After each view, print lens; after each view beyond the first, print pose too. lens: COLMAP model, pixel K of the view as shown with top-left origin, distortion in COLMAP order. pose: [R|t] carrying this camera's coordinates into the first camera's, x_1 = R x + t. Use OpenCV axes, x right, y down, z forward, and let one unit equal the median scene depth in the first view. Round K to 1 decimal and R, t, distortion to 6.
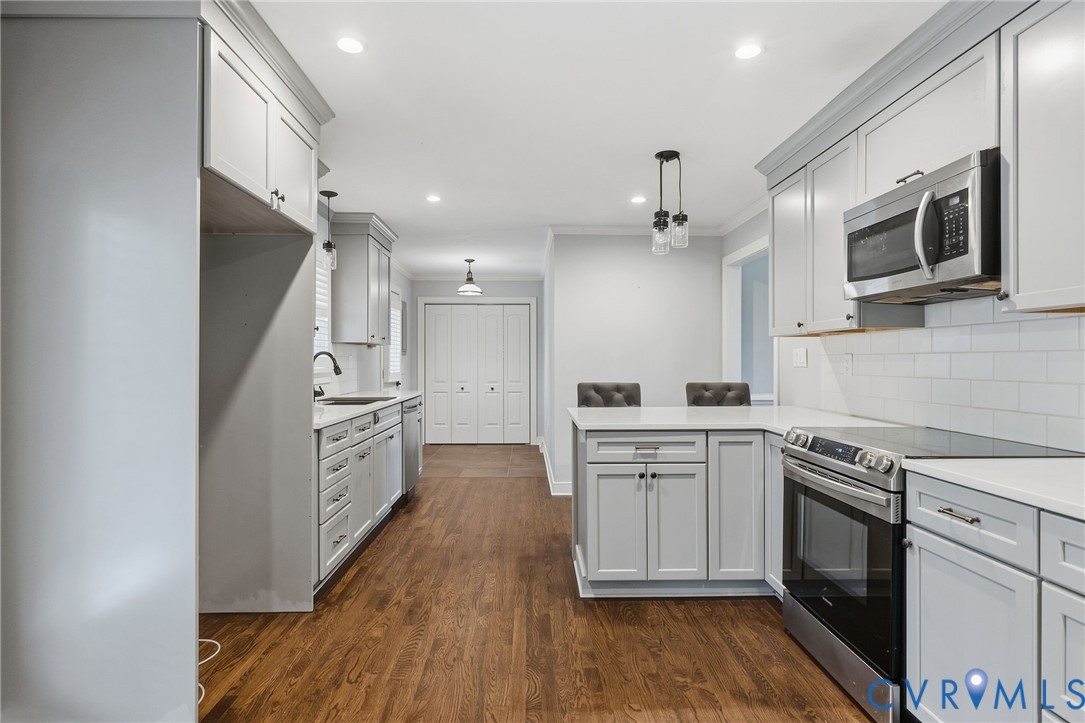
lens RADIAL K [[560.4, 0, 537.9], [0, 560.4, 361.8], [0, 0, 1]] dist [0.002243, -0.000928]
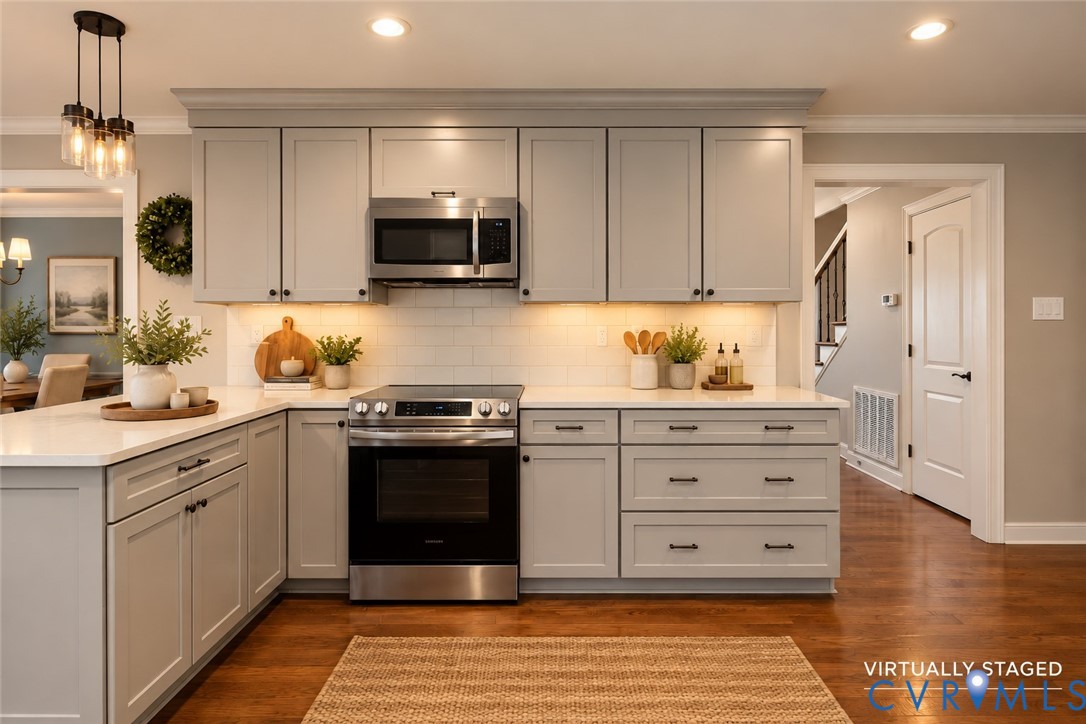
lens RADIAL K [[492.7, 0, 523.6], [0, 492.7, 327.8], [0, 0, 1]] dist [0.001844, 0.002826]
pose [[0.023478, 0.006277, 0.999705, -0.410531], [0.002312, 0.999977, -0.006333, -0.003614], [-0.999722, 0.002460, 0.023463, 0.656331]]
